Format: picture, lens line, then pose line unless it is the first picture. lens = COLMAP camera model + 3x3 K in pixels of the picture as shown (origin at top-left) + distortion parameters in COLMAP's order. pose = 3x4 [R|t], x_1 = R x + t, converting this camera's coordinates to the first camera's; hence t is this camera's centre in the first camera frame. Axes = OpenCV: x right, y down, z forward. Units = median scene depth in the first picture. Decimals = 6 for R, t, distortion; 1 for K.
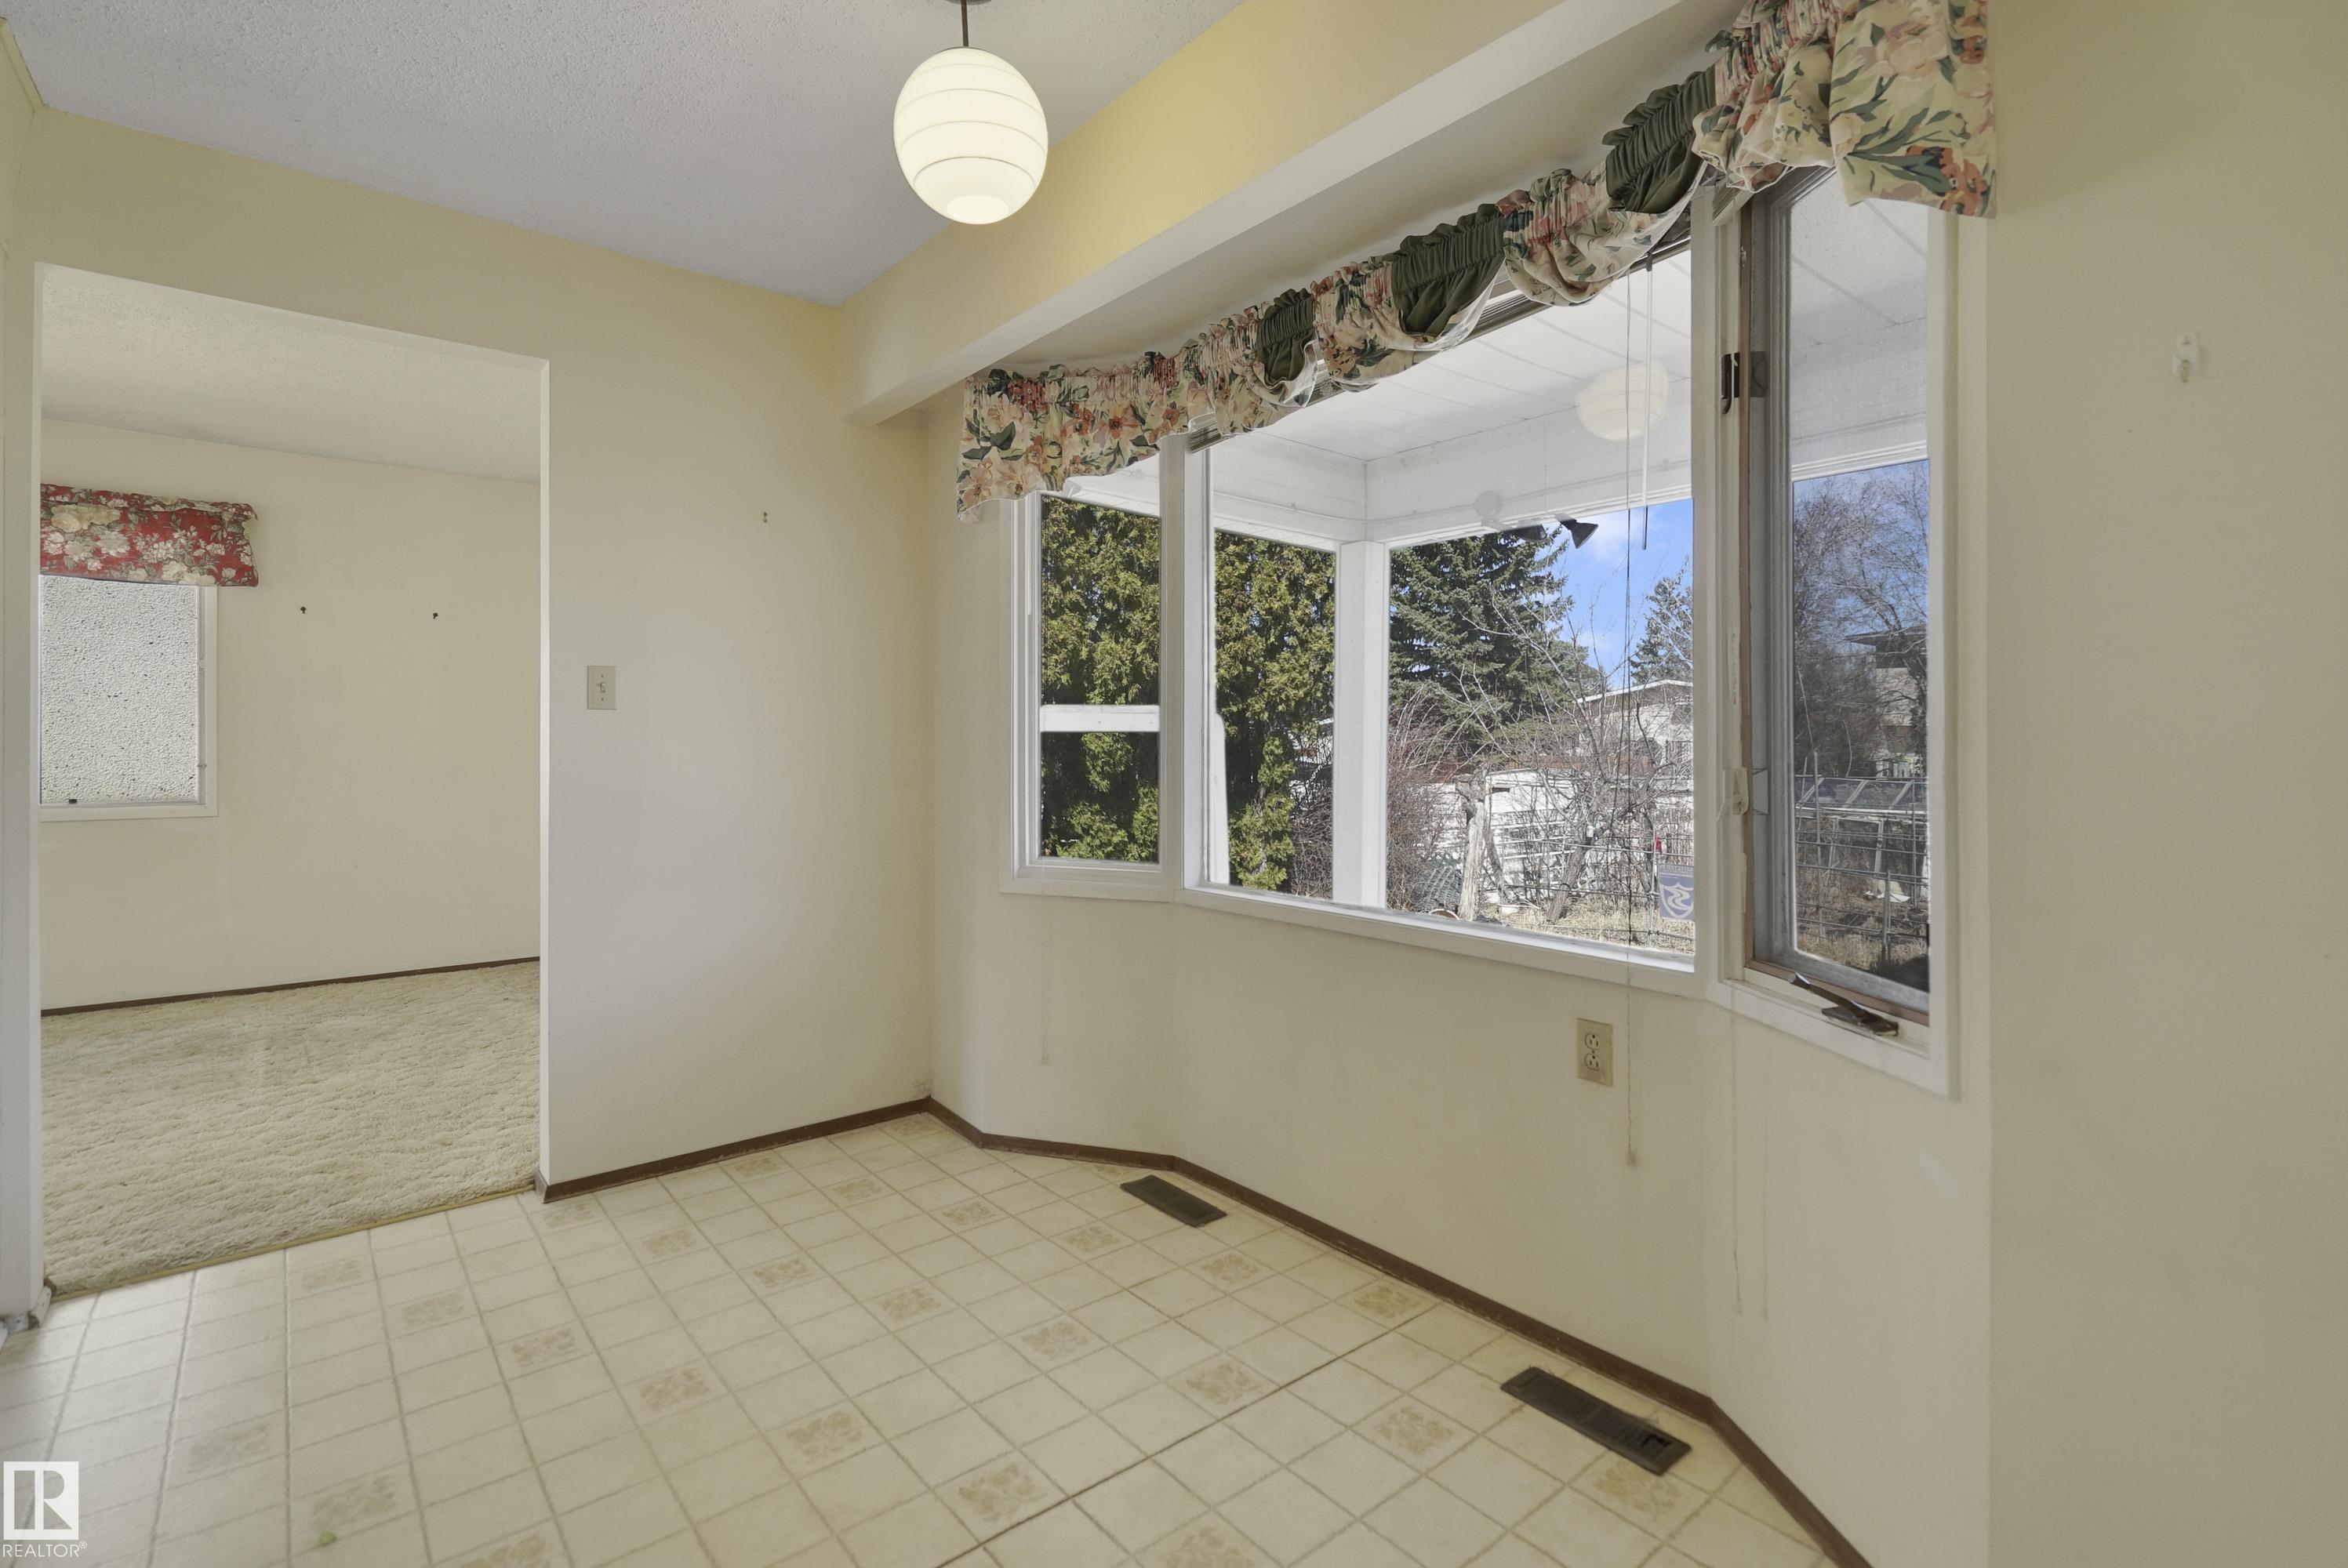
lens RADIAL K [[1074.6, 0, 1147.8], [0, 1074.6, 743.3], [0, 0, 1]] dist [0.000478, 0.000449]
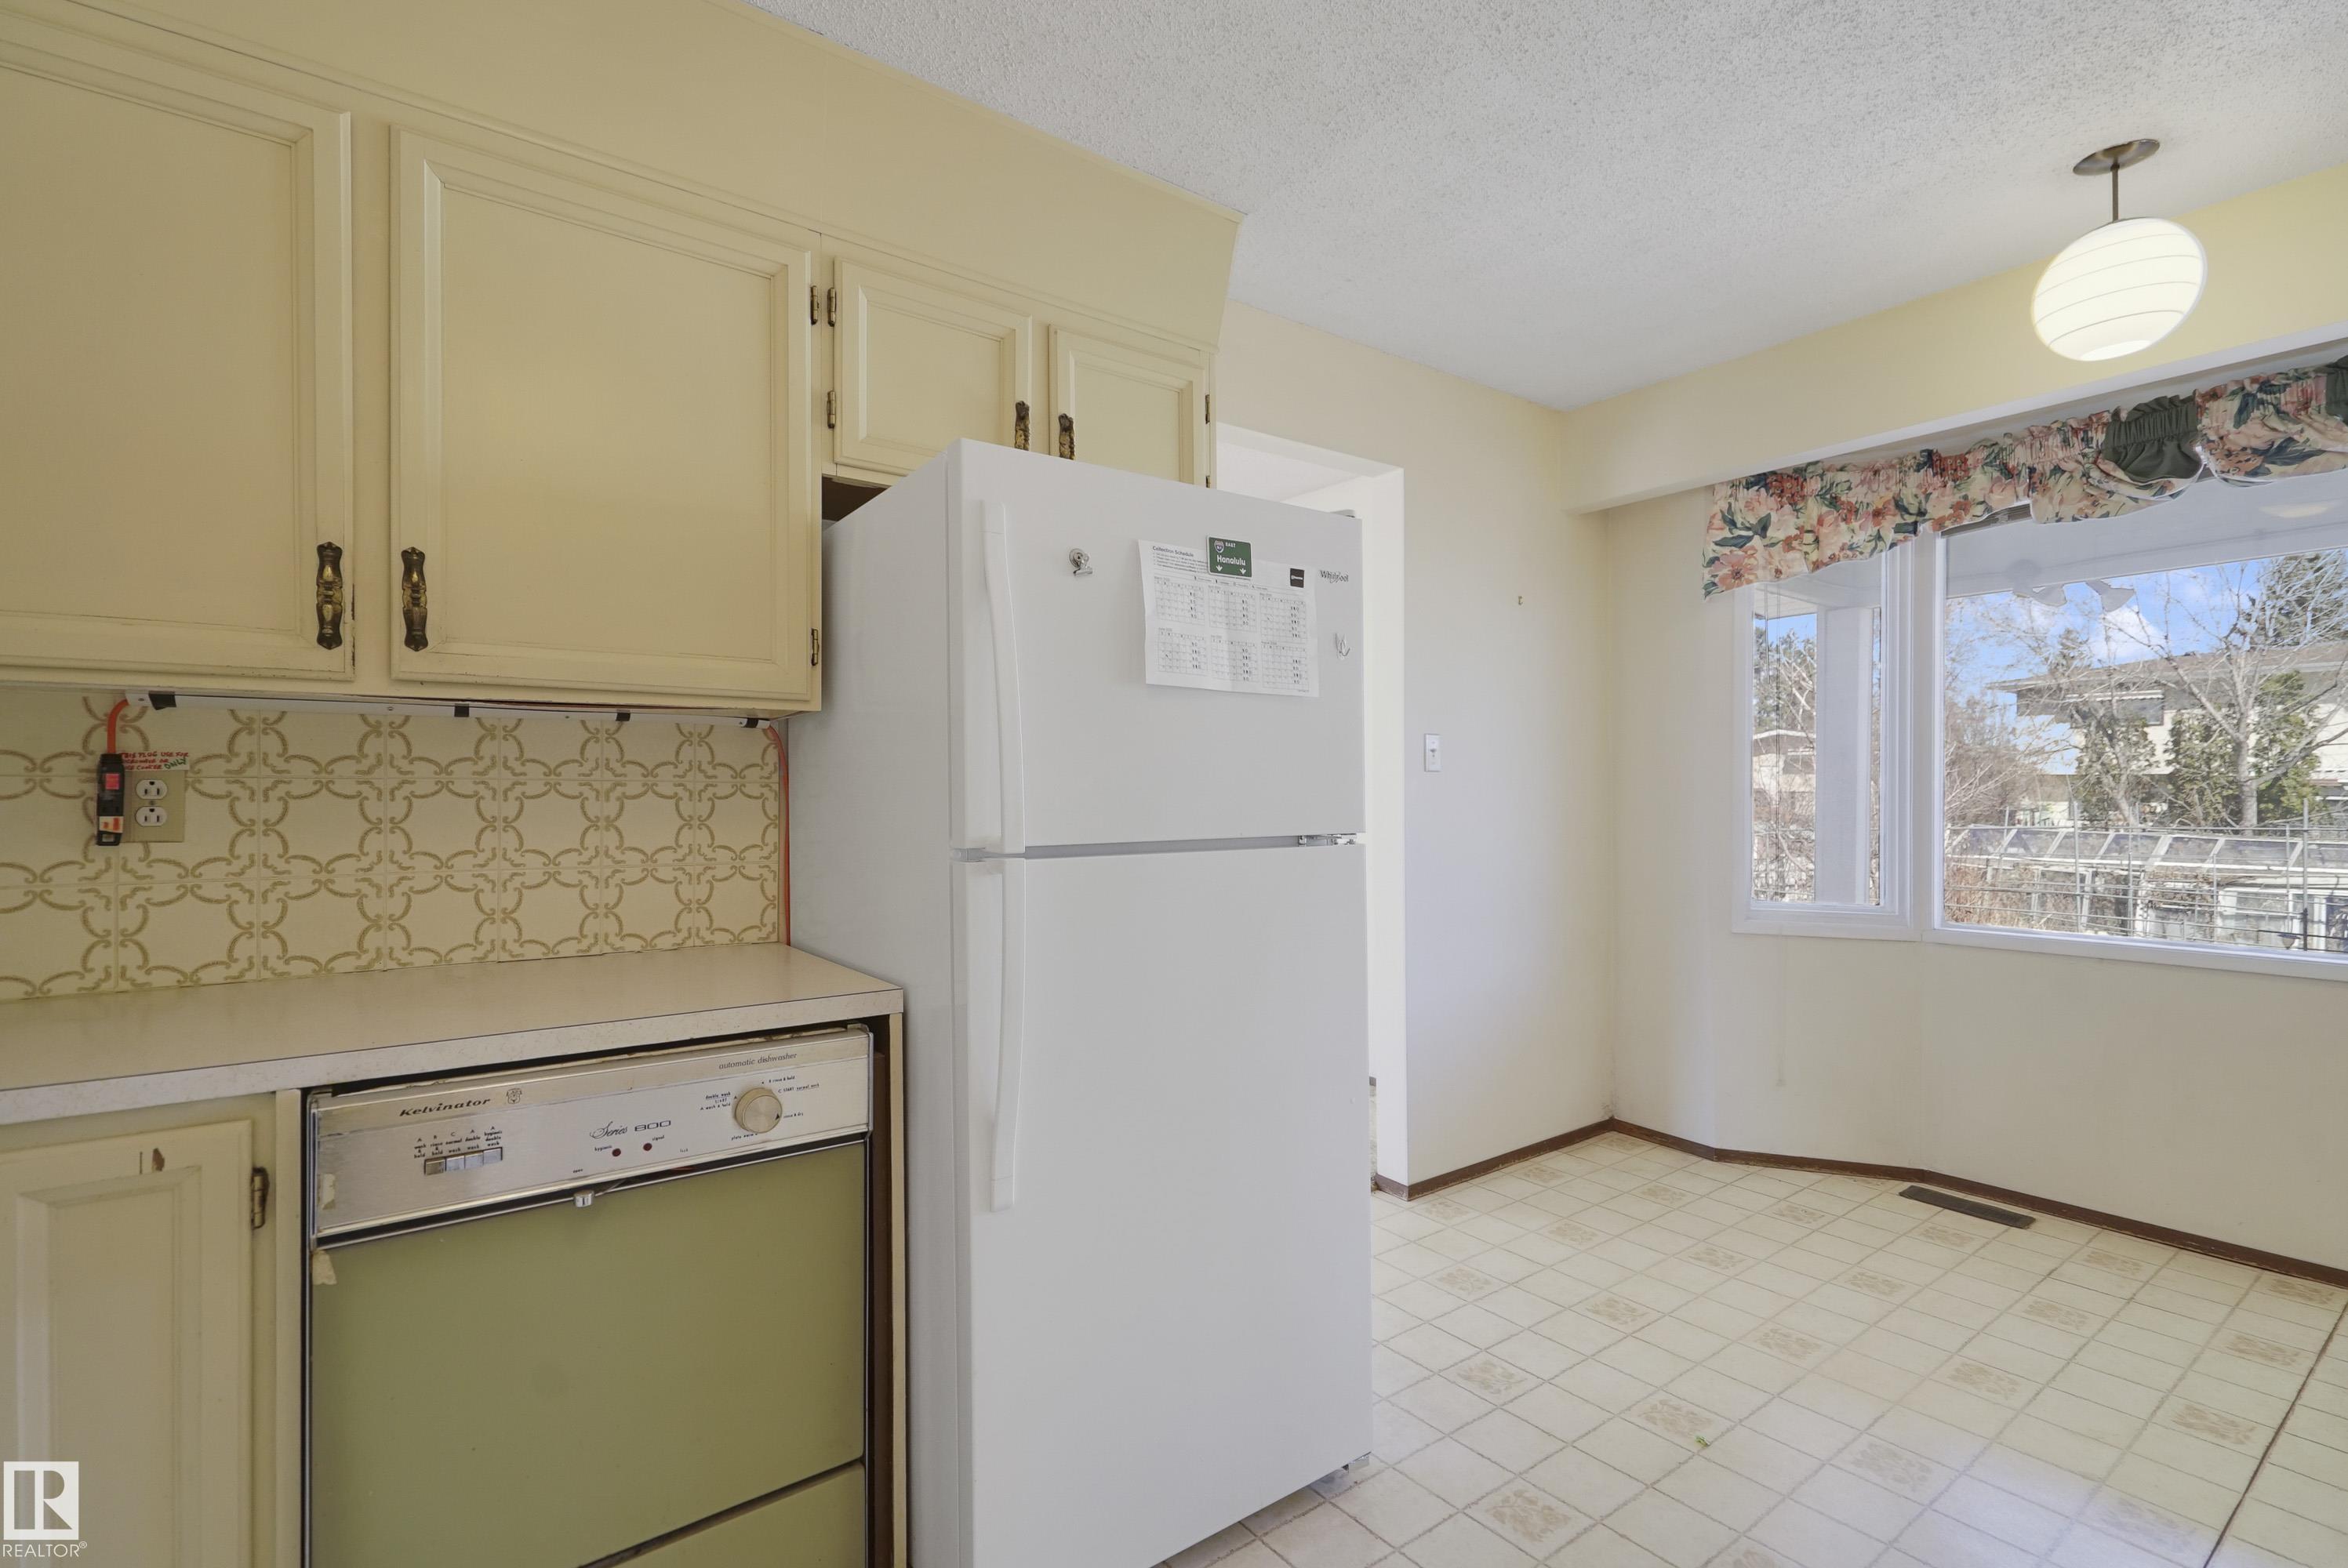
lens RADIAL K [[1058.6, 0, 1165.4], [0, 1058.6, 794.9], [0, 0, 1]] dist [0.001491, 0.000564]
pose [[0.998419, -0.006748, -0.055796, -0.751810], [0.006607, 0.999974, -0.002720, -0.006154], [0.055813, 0.002348, 0.998438, -0.151176]]
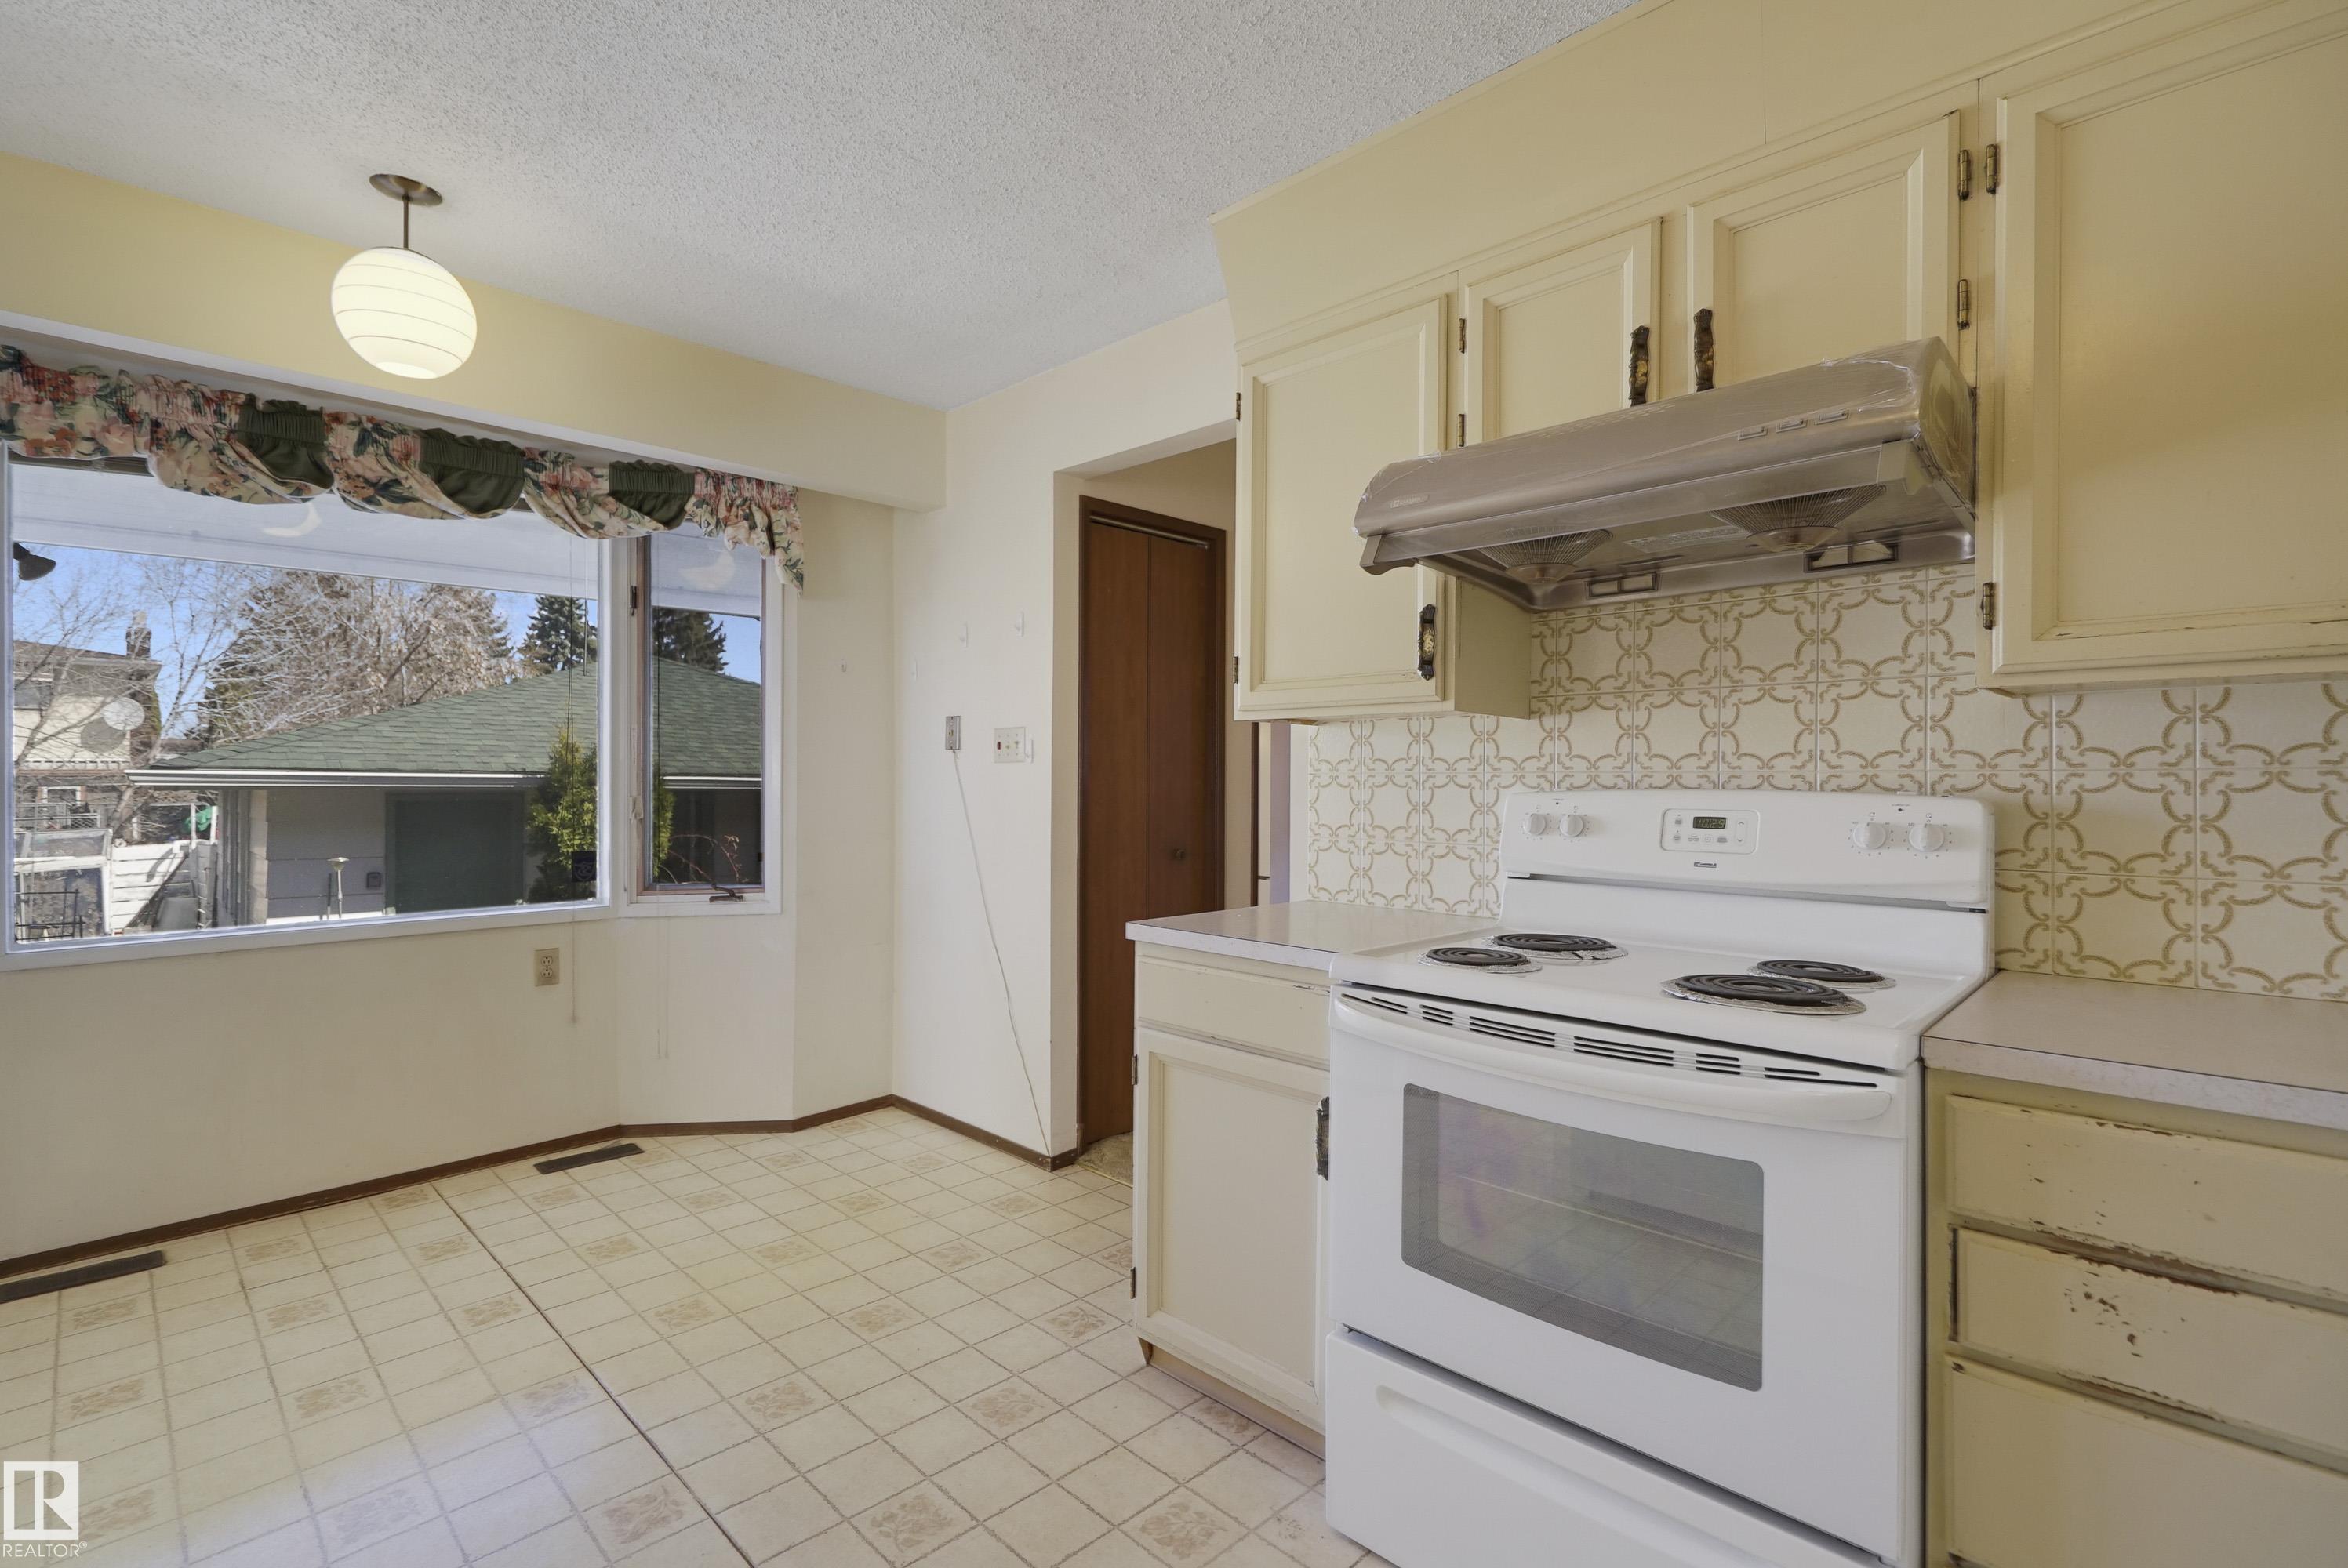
lens RADIAL K [[1078.7, 0, 1133.9], [0, 1078.7, 790.8], [0, 0, 1]] dist [0.003644, 0.000584]
pose [[-0.073973, -0.017585, 0.997105, -0.988836], [0.004807, 0.999827, 0.017990, -0.010852], [-0.997249, 0.006124, -0.073876, 0.152594]]
